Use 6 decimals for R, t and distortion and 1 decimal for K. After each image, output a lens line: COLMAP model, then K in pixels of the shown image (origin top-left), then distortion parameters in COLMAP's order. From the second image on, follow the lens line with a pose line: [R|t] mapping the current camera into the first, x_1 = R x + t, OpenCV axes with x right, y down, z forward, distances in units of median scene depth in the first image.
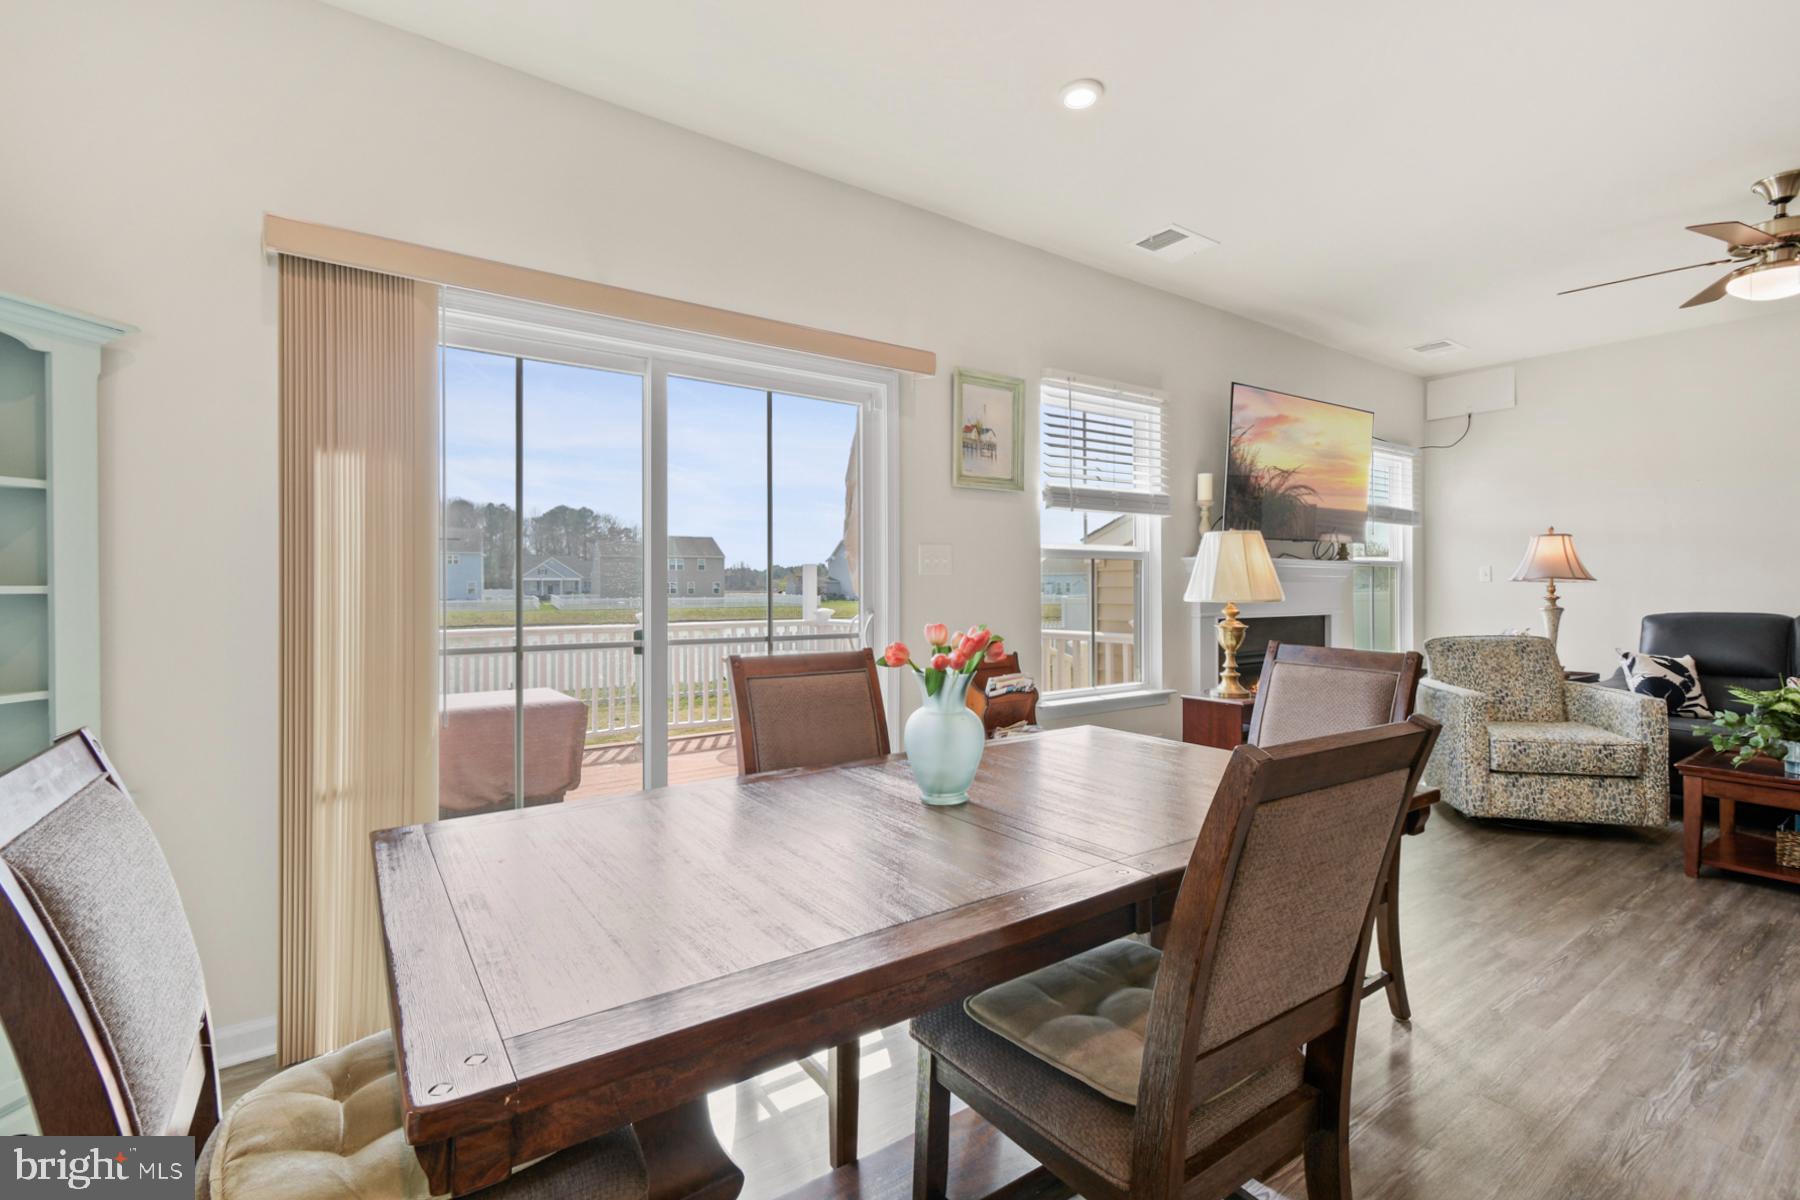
lens RADIAL K [[811.4, 0, 908.0], [0, 811.4, 578.4], [0, 0, 1]] dist [0.005440, -0.002875]
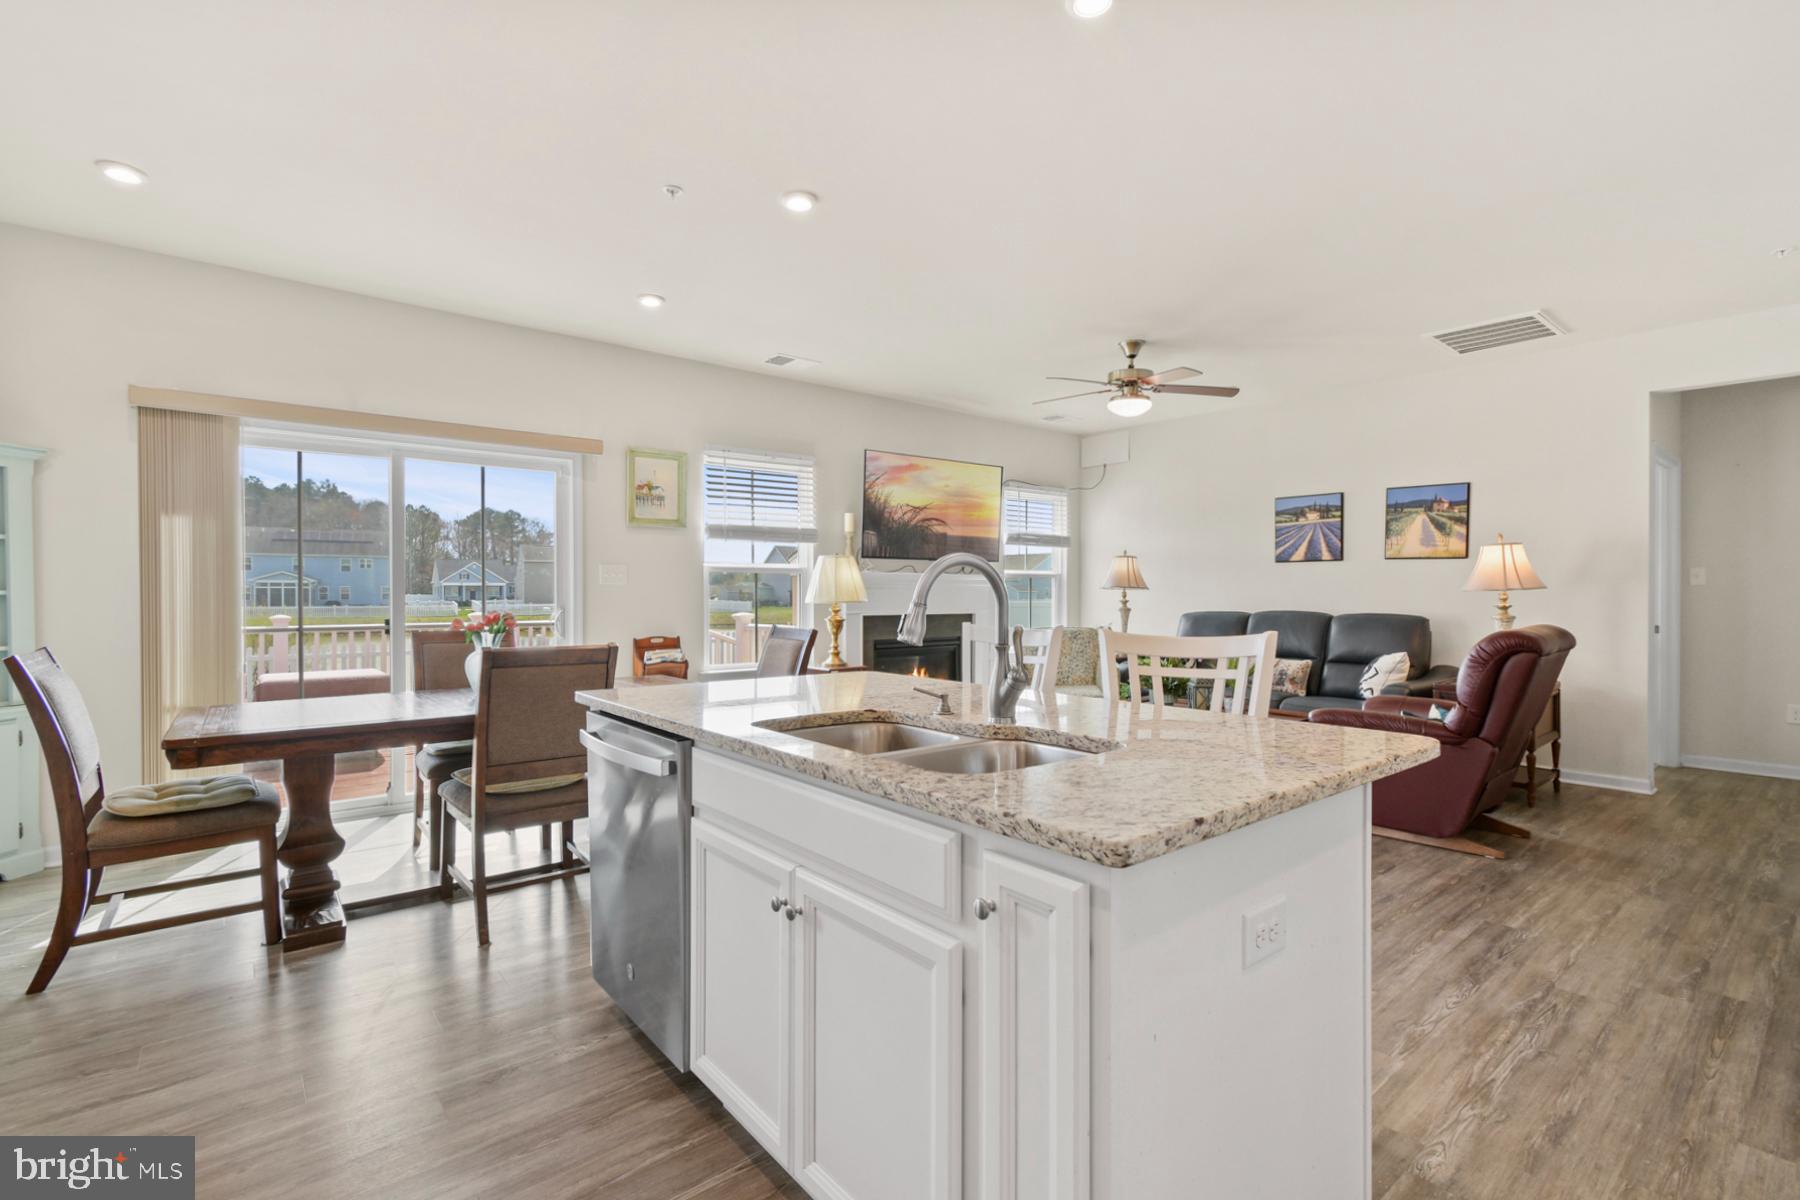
lens RADIAL K [[811.4, 0, 909.5], [0, 811.4, 599.3], [0, 0, 1]] dist [0.005440, -0.002875]
pose [[0.997374, 0.001325, 0.072408, 0.418938], [-0.002673, 0.999825, 0.018518, -0.005494], [-0.072370, -0.018663, 0.997203, -0.484902]]
